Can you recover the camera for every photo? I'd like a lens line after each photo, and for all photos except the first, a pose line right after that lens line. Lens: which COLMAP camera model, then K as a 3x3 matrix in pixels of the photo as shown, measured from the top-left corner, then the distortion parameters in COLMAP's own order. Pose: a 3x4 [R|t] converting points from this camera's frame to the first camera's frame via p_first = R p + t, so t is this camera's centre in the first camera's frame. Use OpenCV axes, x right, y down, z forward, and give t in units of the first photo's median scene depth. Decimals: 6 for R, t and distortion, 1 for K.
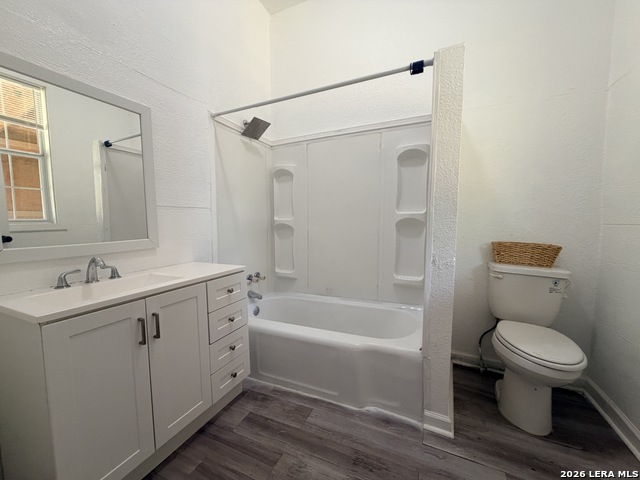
lens RADIAL K [[255.3, 0, 317.1], [0, 255.3, 239.2], [0, 0, 1]] dist [0.000588, 0.001636]
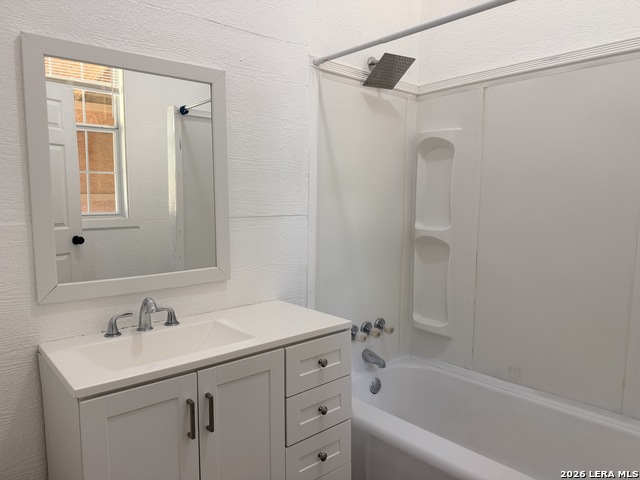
lens RADIAL K [[450.8, 0, 321.1], [0, 450.8, 241.0], [0, 0, 1]] dist [0.044881, -0.052778]
pose [[0.914265, 0.052966, -0.401639, 0.053397], [-0.042957, 0.998502, 0.033893, -0.089588], [0.402832, -0.013734, 0.915171, 0.010148]]
